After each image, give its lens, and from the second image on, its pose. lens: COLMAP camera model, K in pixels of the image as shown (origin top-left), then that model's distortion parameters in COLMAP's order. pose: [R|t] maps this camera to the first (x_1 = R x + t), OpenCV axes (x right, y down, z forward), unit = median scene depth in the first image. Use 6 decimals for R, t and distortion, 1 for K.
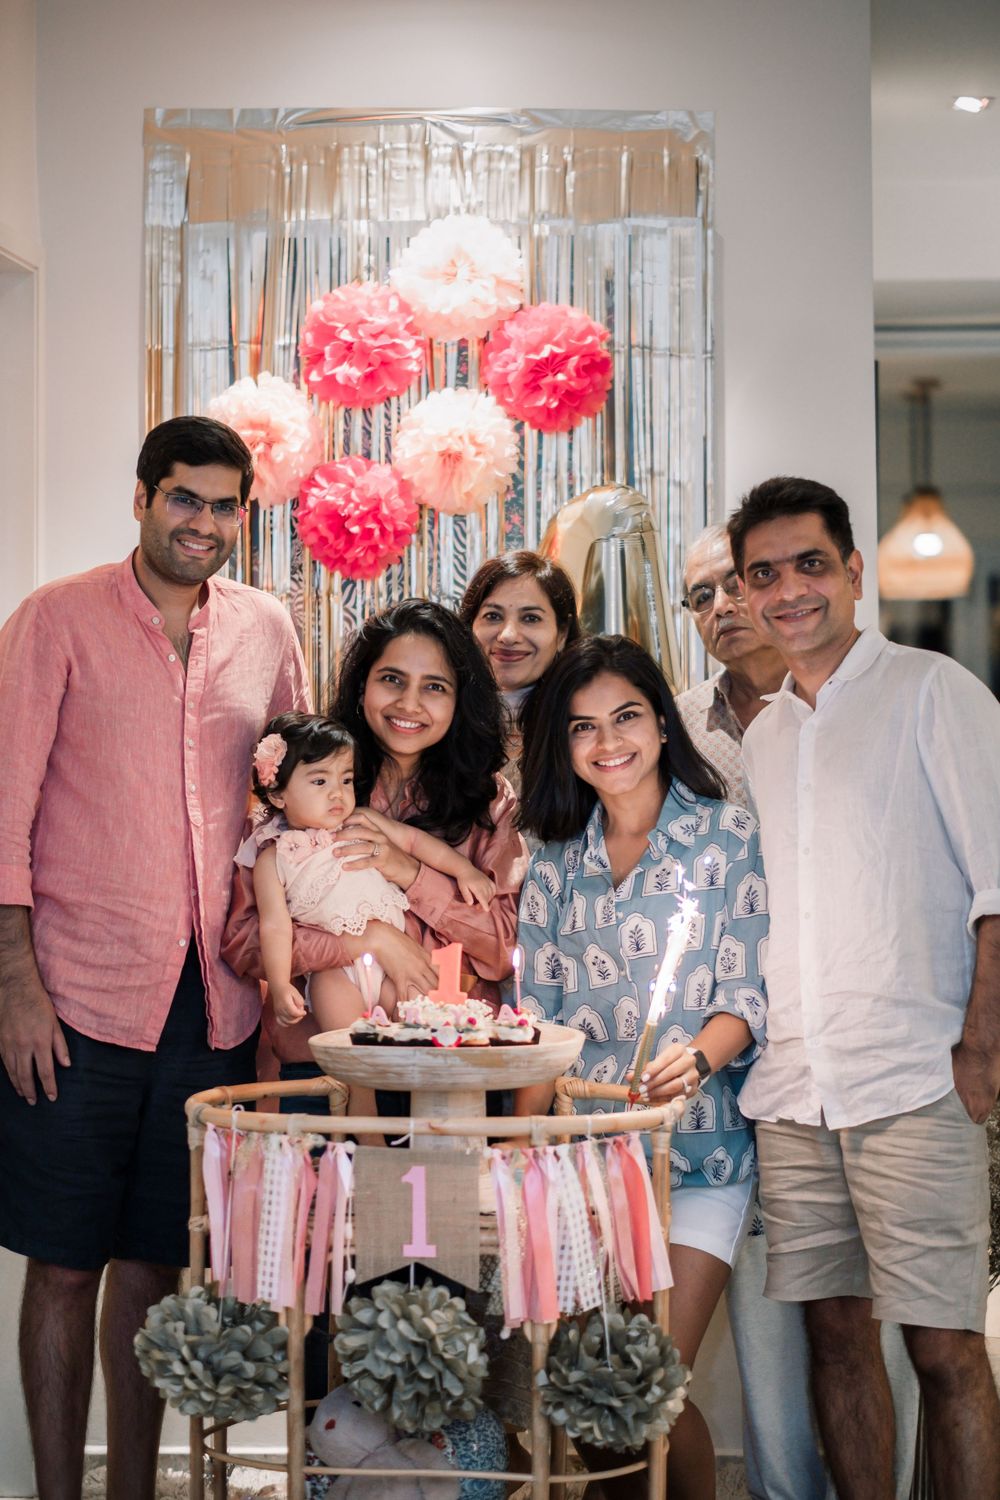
lens RADIAL K [[3564.4, 0, 566.7], [0, 3564.4, 625.1], [0, 0, 1]] dist [-0.032929, 0.000000]
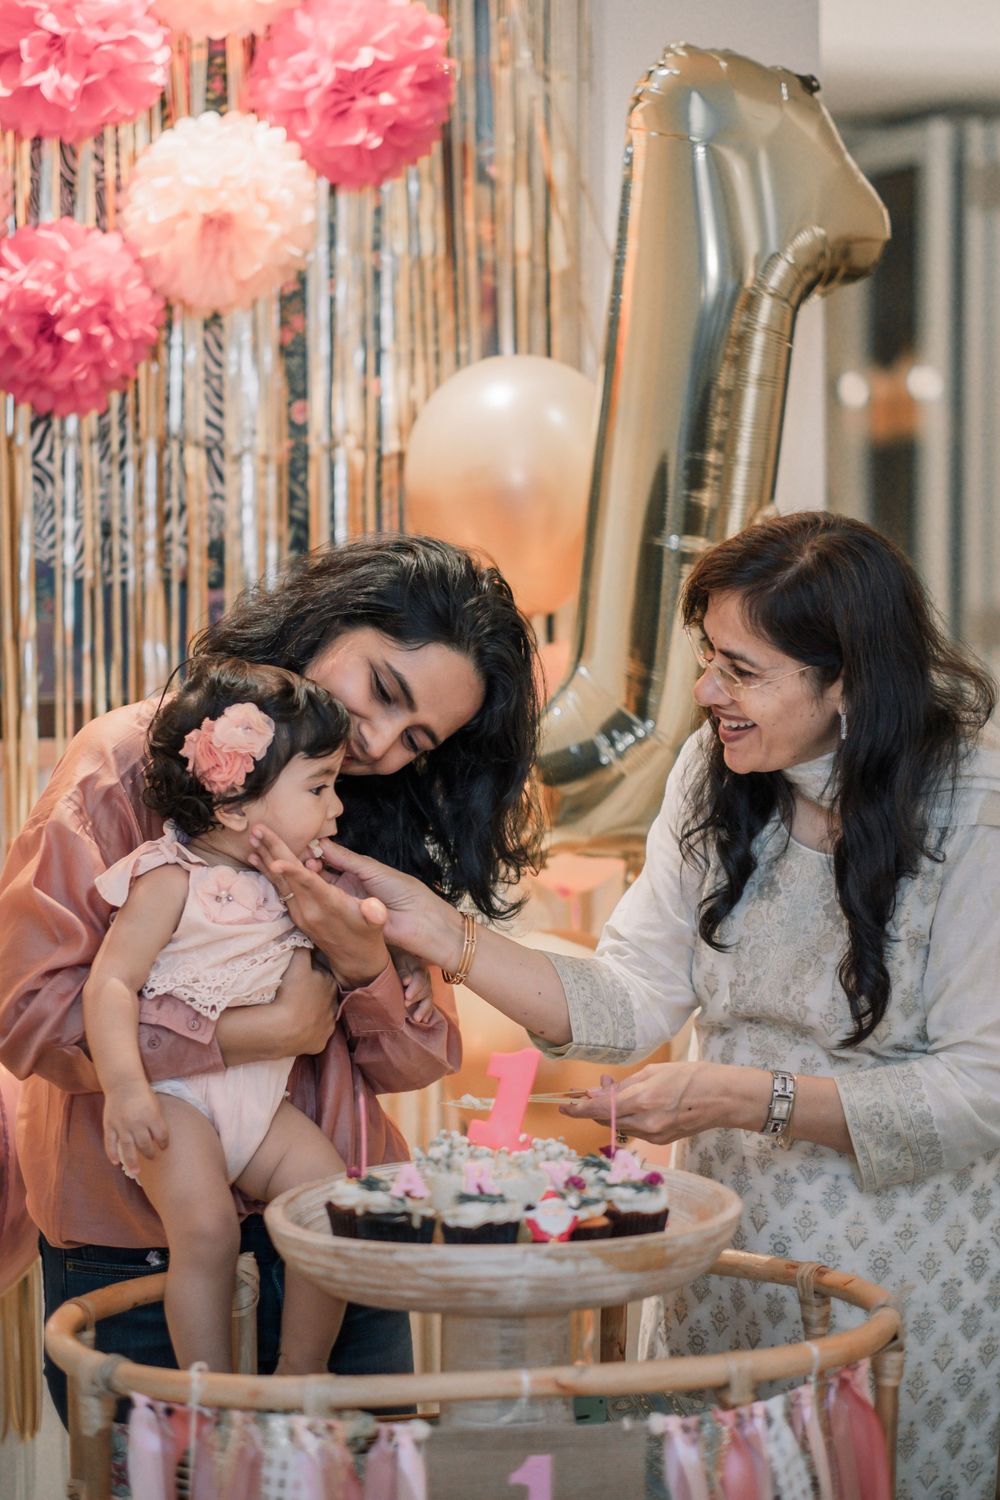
lens RADIAL K [[3564.4, 0, 506.9], [0, 3564.4, 737.8], [0, 0, 1]] dist [-0.032929, 0.000000]
pose [[0.960645, -0.021592, 0.276938, -0.160567], [0.000561, 0.997123, 0.075795, -0.003785], [-0.277778, -0.072656, 0.957894, 0.373957]]
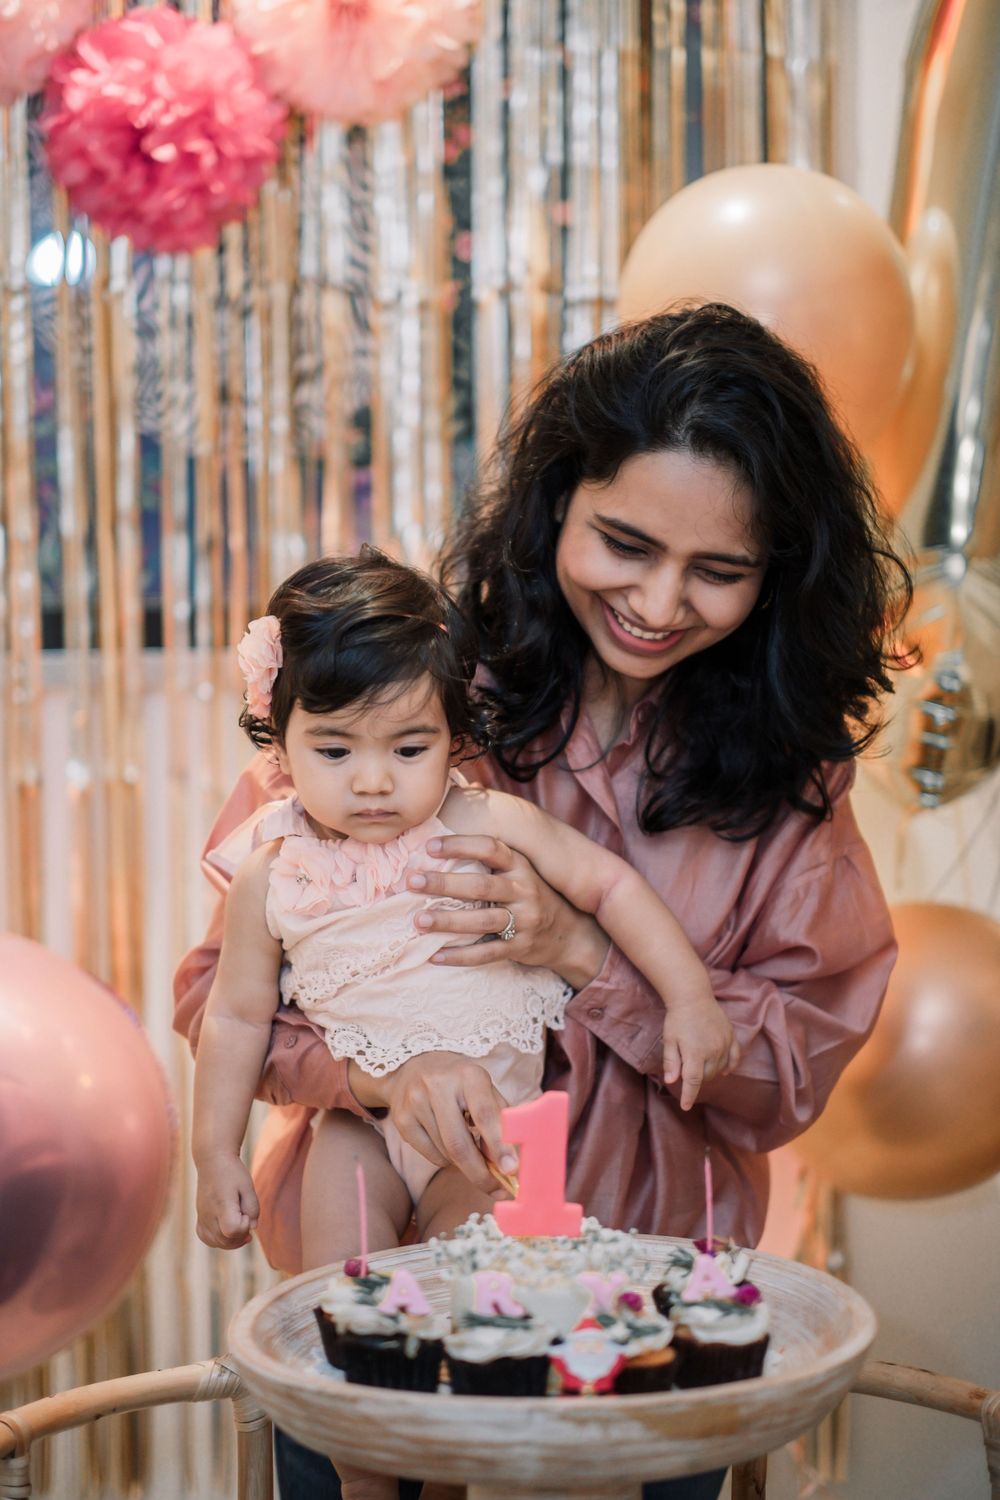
lens RADIAL K [[3564.4, 0, 491.3], [0, 3564.4, 752.5], [0, 0, 1]] dist [-0.032929, 0.000000]
pose [[0.992475, -0.020936, 0.120645, -0.075856], [0.006279, 0.992680, 0.120613, -0.003256], [-0.122286, -0.118948, 0.985341, 0.489476]]
